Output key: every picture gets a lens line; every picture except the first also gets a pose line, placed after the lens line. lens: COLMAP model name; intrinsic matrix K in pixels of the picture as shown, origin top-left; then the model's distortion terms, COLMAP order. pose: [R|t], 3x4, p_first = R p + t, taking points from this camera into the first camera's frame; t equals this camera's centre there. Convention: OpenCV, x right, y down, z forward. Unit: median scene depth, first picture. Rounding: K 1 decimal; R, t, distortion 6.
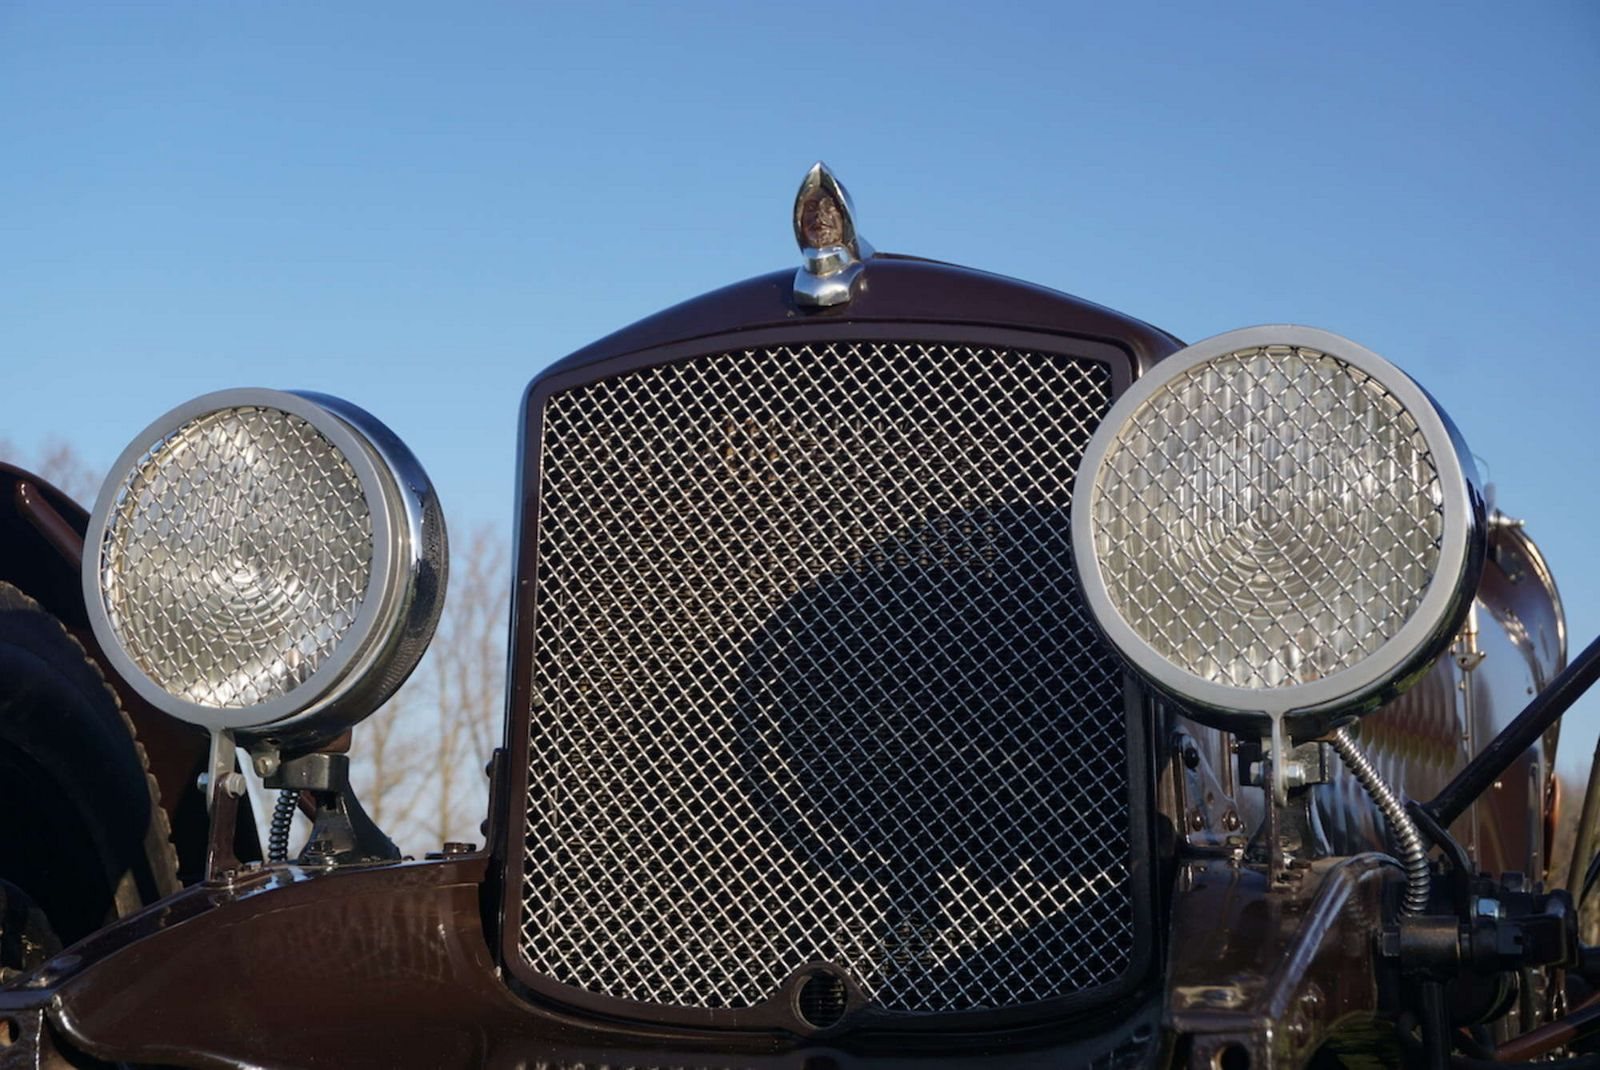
lens RADIAL K [[2507.2, 0, 800.0], [0, 2507.2, 535.0], [0, 0, 1]] dist [-0.007714, 0.008549]
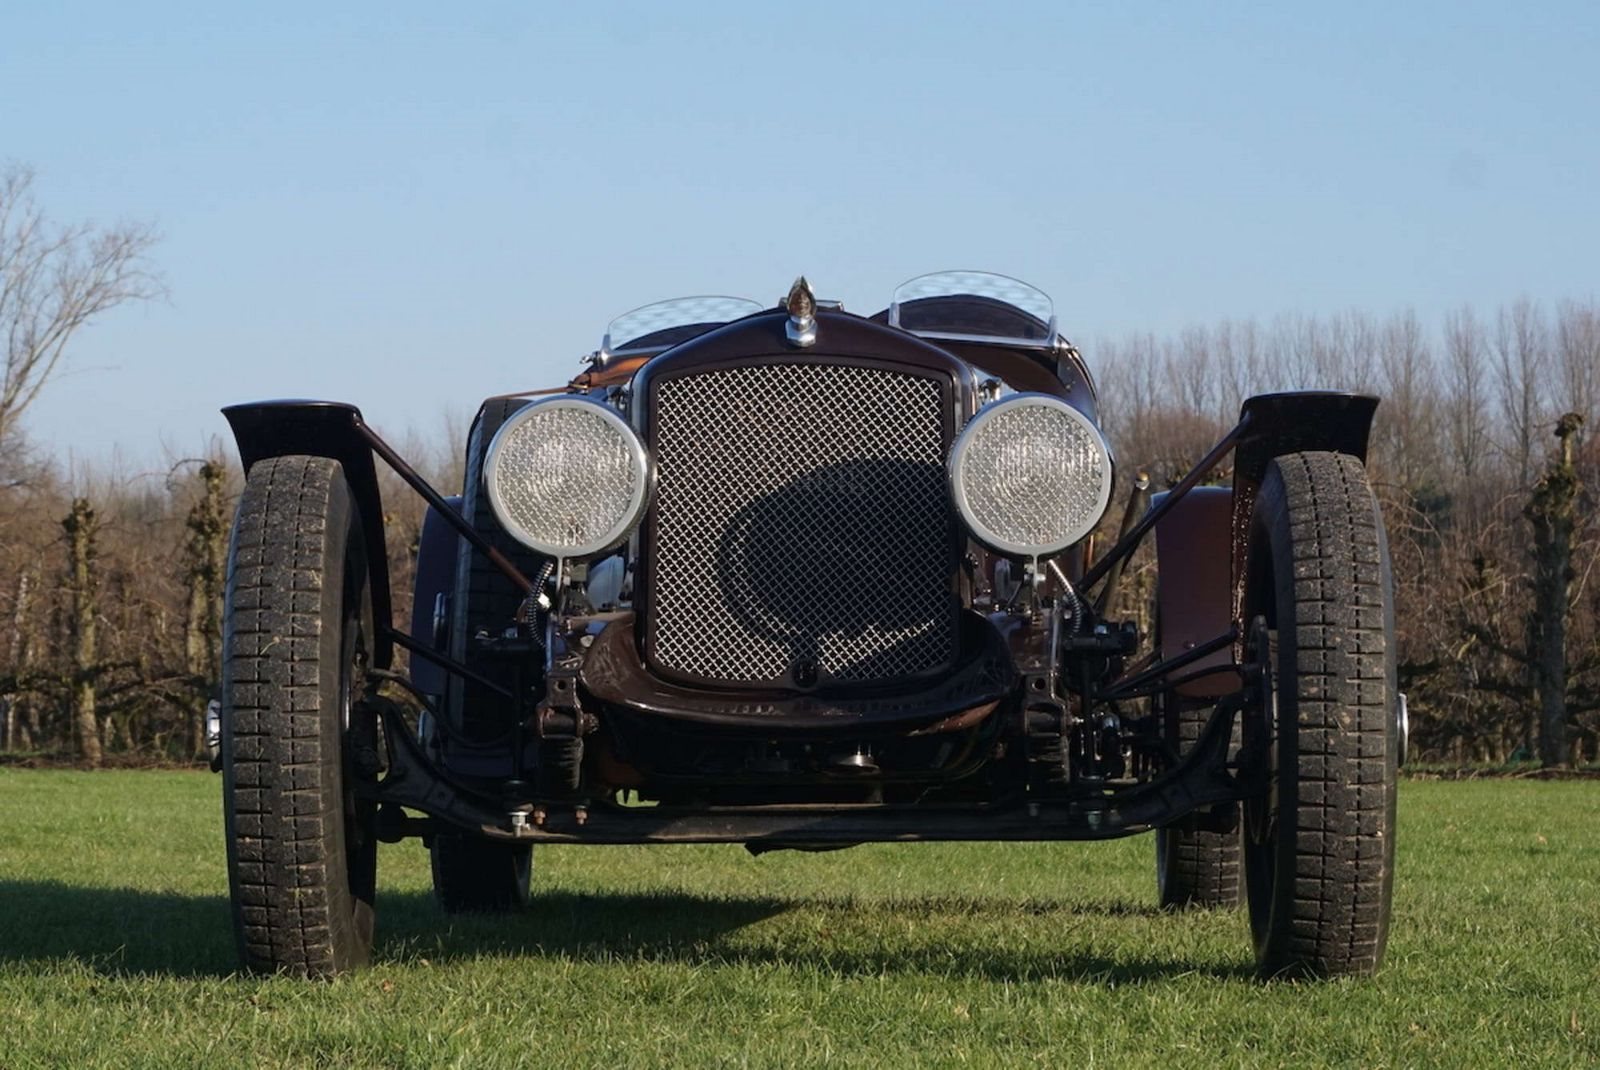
lens RADIAL K [[4800.3, 0, 800.0], [0, 4800.3, 535.0], [0, 0, 1]] dist [-0.039160, 0.773156]
pose [[0.966503, -0.006205, 0.256581, -1.042930], [-0.027437, 0.991481, 0.127328, -0.455249], [-0.255185, -0.130103, 0.958099, -2.908137]]
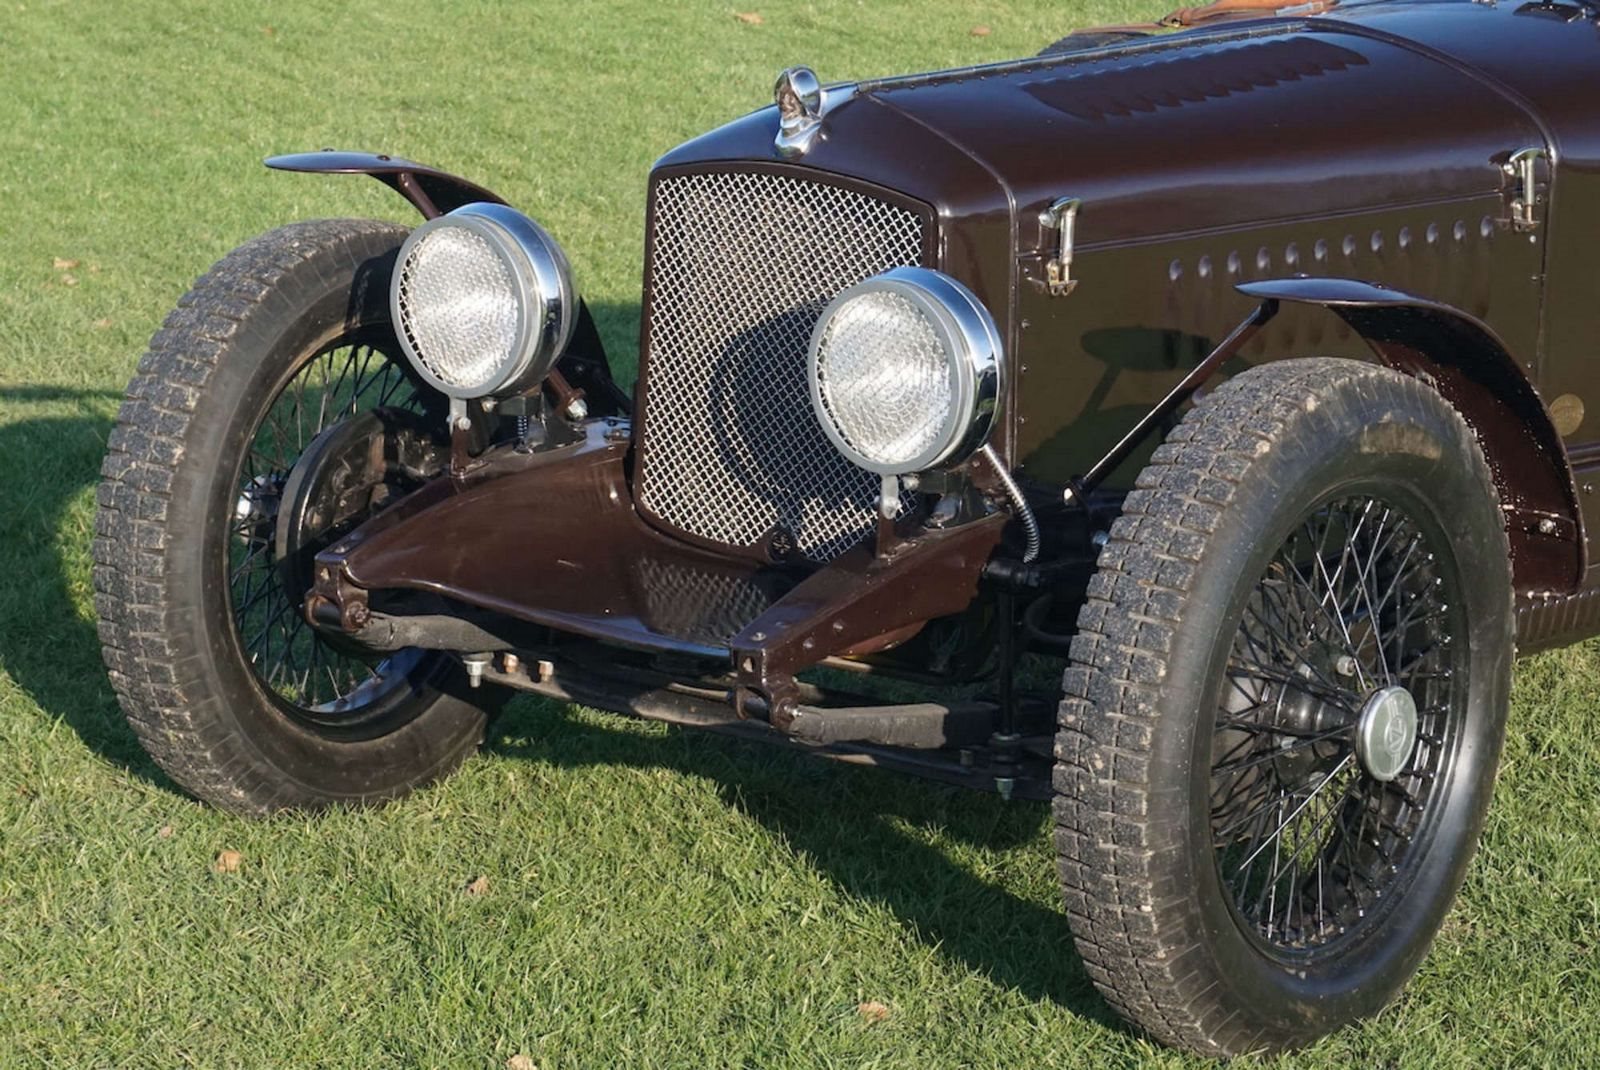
lens RADIAL K [[4800.3, 0, 800.0], [0, 4800.3, 535.0], [0, 0, 1]] dist [-0.039160, 0.773156]
pose [[0.925781, 0.092416, -0.366592, 1.274651], [0.041868, 0.938636, 0.342358, -0.995552], [0.375736, -0.332297, 0.865102, -1.964615]]
